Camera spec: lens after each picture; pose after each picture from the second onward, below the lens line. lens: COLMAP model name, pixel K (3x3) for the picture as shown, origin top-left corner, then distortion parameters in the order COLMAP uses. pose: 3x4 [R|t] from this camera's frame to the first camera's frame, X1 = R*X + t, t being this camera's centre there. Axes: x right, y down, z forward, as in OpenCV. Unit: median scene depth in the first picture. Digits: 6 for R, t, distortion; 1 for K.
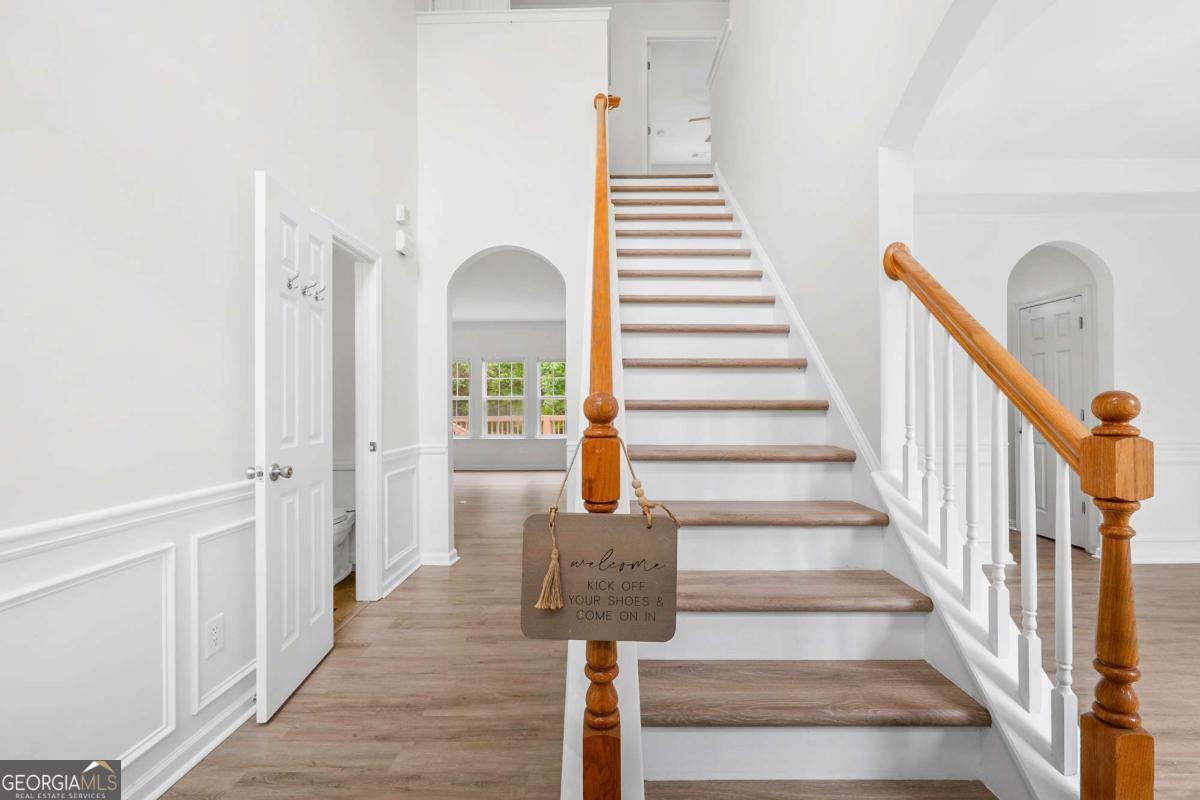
lens RADIAL K [[513.6, 0, 599.5], [0, 513.6, 404.2], [0, 0, 1]] dist [-0.006410, -0.000041]
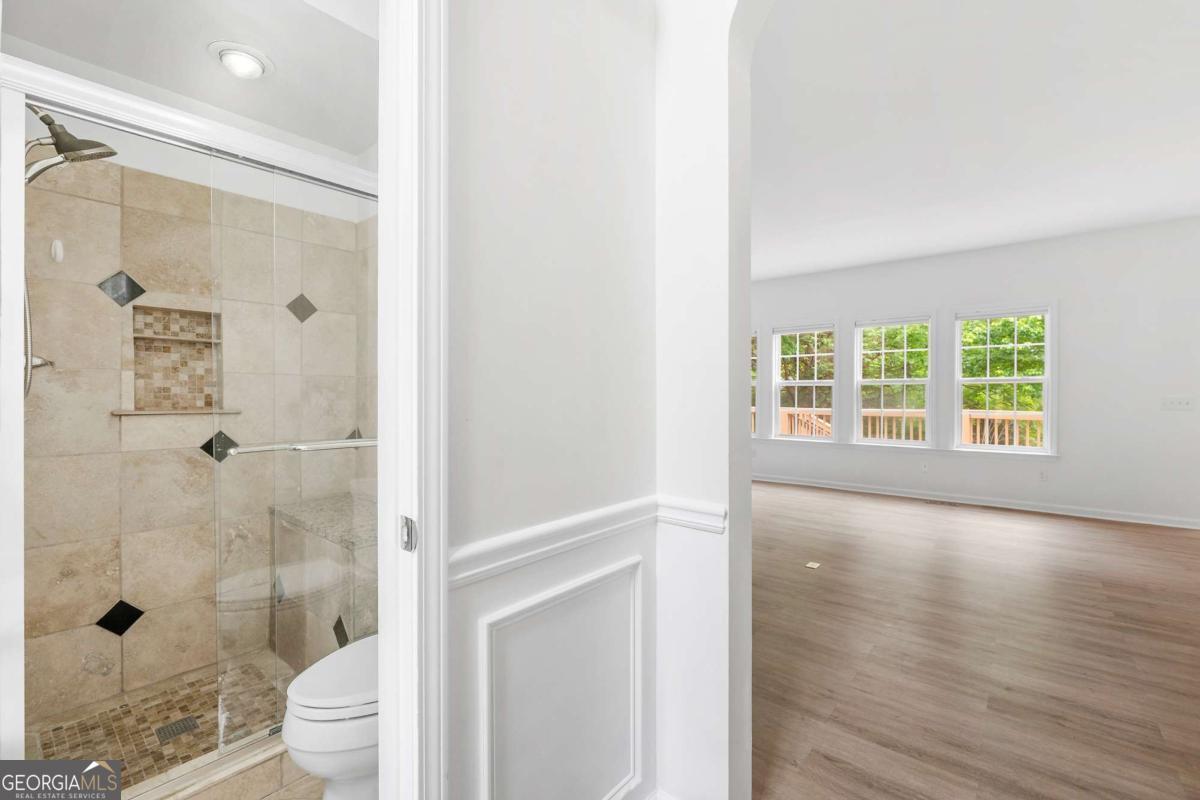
lens RADIAL K [[513.6, 0, 599.5], [0, 513.6, 404.2], [0, 0, 1]] dist [-0.006410, -0.000041]
pose [[0.770850, 0.017745, -0.636769, -0.061198], [-0.002747, 0.999695, 0.024534, 0.001278], [0.637011, -0.017163, 0.770664, 0.285973]]
